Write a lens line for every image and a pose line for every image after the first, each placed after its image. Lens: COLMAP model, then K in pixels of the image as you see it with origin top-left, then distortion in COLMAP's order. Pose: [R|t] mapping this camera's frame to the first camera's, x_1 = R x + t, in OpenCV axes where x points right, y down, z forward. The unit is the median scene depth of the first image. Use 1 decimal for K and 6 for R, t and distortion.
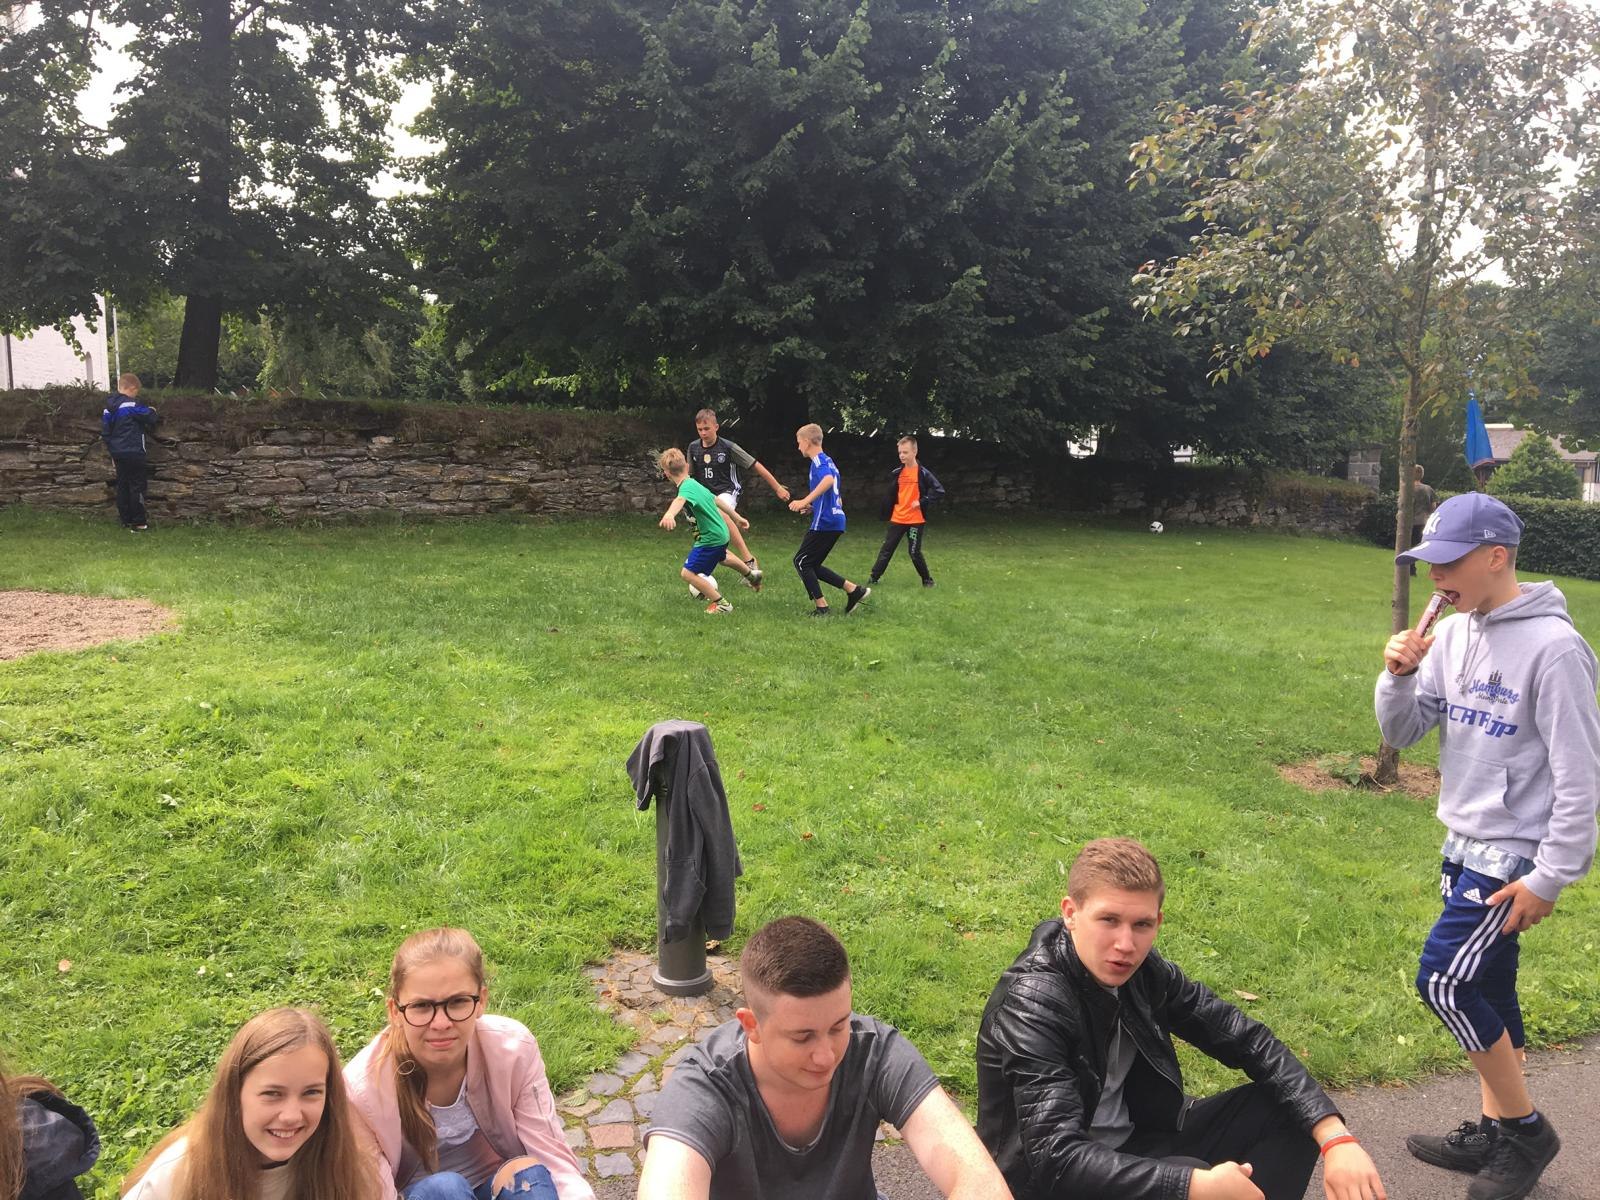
lens RADIAL K [[1352.6, 0, 793.4], [0, 1352.6, 609.3], [0, 0, 1]] dist [0.077930, -0.121529]
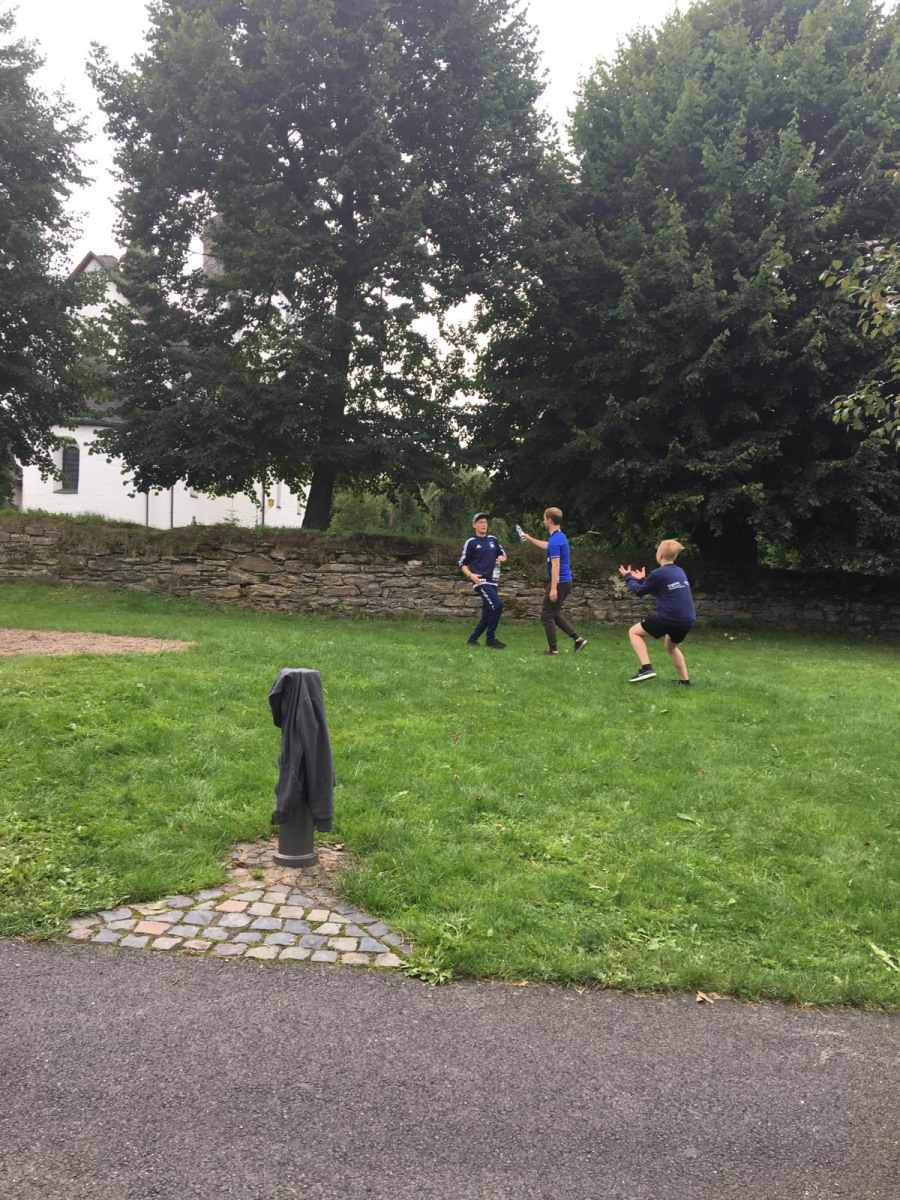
lens RADIAL K [[1014.4, 0, 425.6], [0, 1014.4, 599.6], [0, 0, 1]] dist [0.077930, -0.121529]
pose [[0.927082, 0.025901, -0.373964, 0.289153], [-0.071783, 0.991415, -0.109290, 0.080601], [0.367923, 0.128165, 0.920981, 0.046056]]
